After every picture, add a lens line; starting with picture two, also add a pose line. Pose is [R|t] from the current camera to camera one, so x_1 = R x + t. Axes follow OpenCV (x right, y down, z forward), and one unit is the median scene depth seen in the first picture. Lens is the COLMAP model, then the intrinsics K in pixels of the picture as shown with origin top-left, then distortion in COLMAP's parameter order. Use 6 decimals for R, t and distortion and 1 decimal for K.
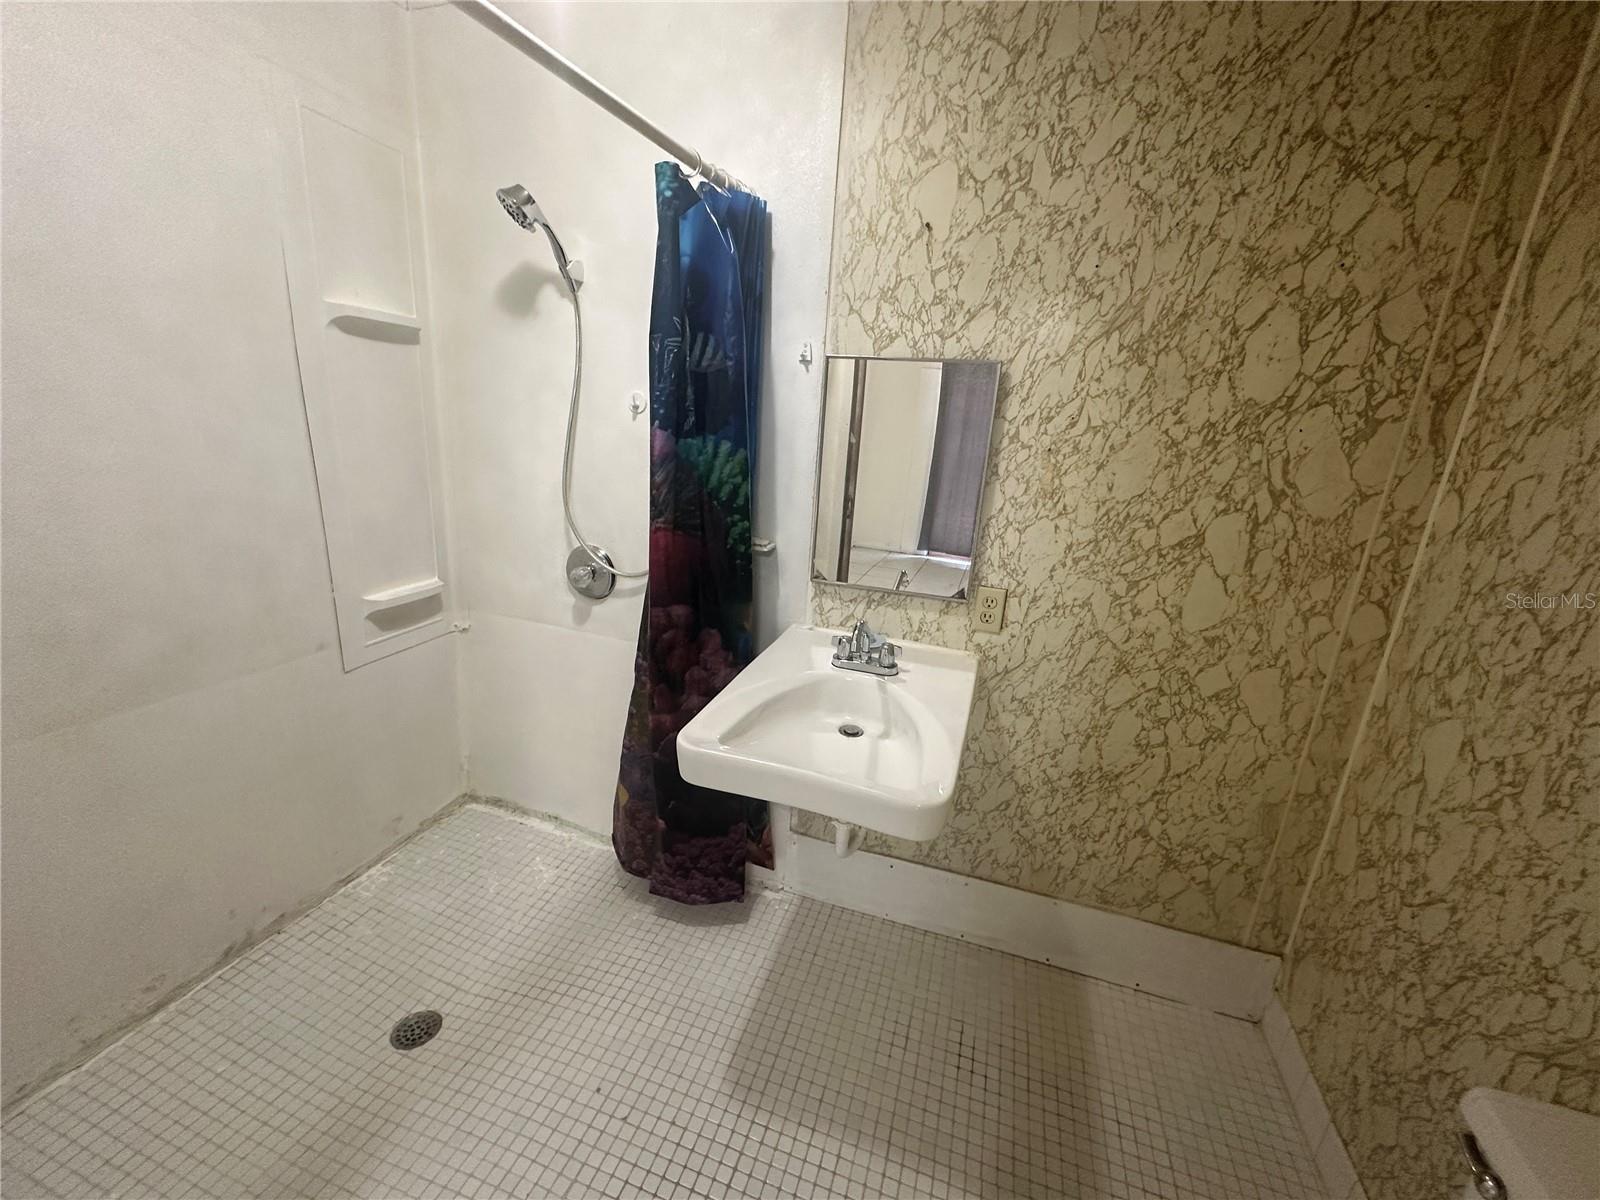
lens RADIAL K [[635.0, 0, 801.5], [0, 635.0, 597.9], [0, 0, 1]] dist [-0.000712, -0.000087]
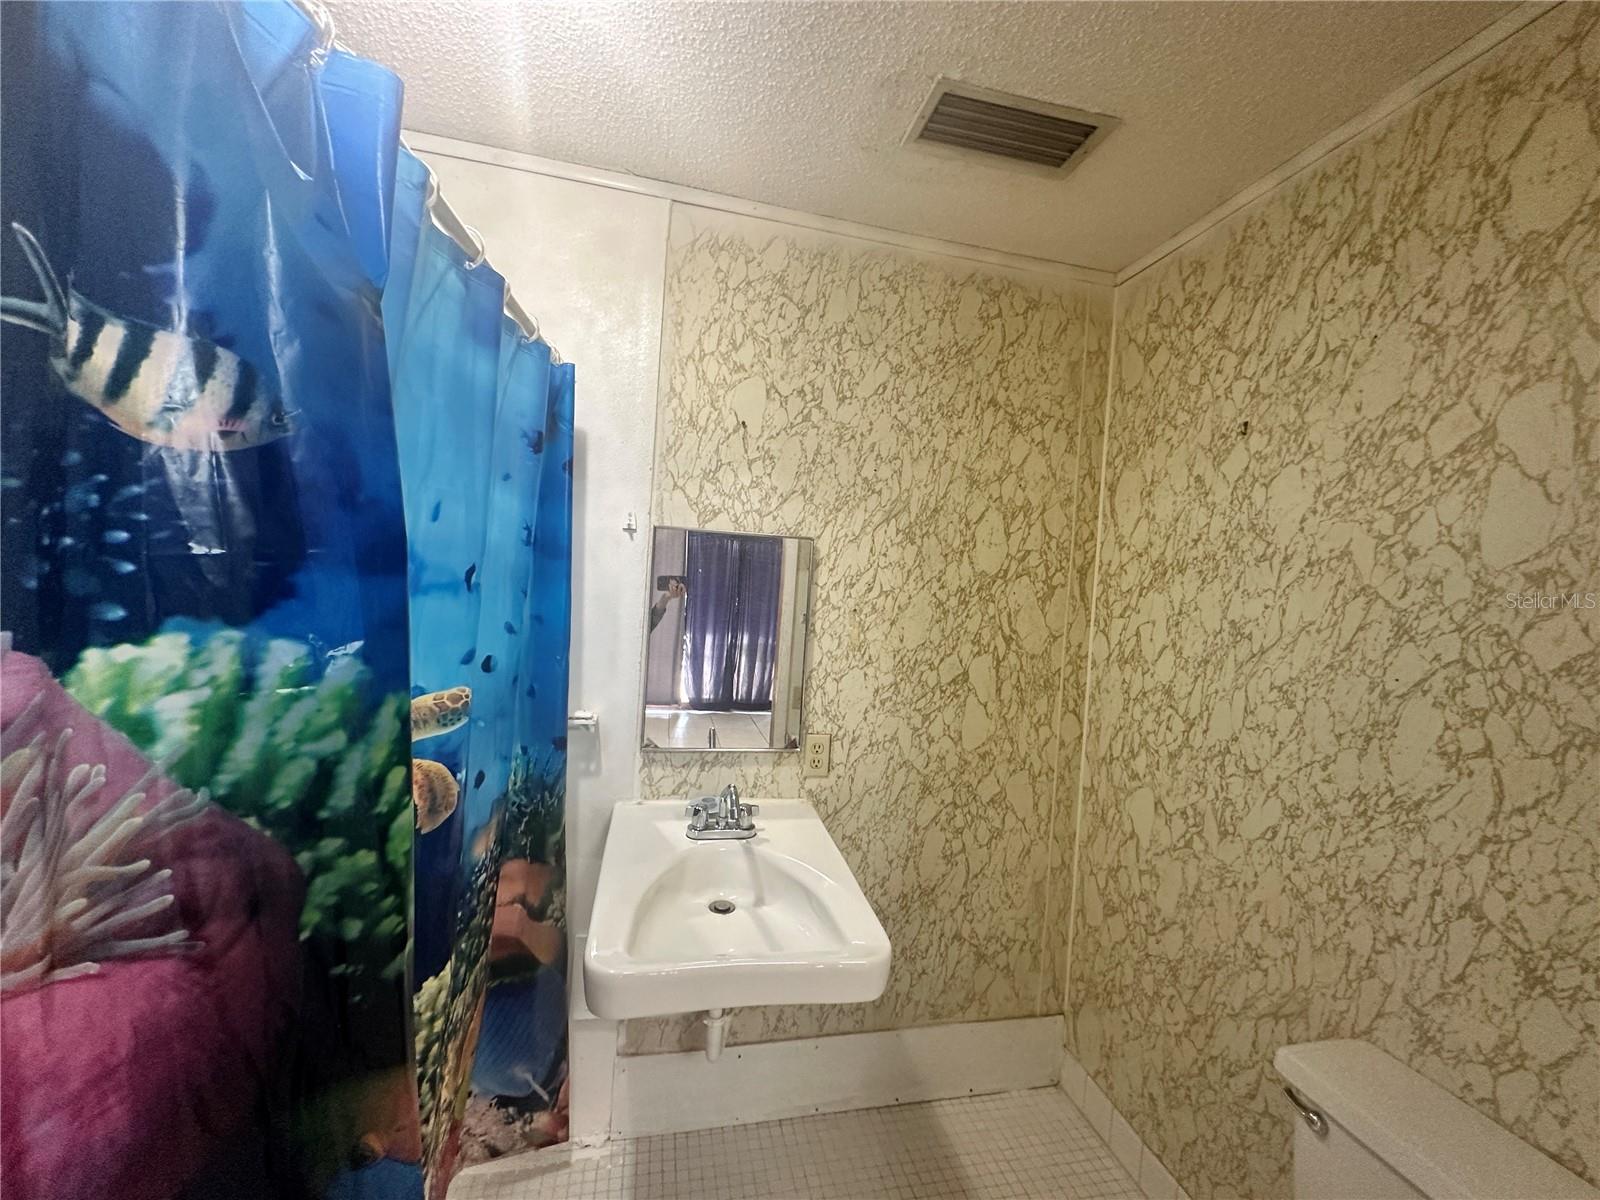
lens RADIAL K [[635.0, 0, 802.2], [0, 635.0, 601.1], [0, 0, 1]] dist [-0.000712, -0.000087]
pose [[0.864762, -0.018203, 0.501852, -0.308630], [0.129674, 0.973545, -0.188135, -0.043128], [-0.485150, 0.227769, 0.844245, 0.049149]]
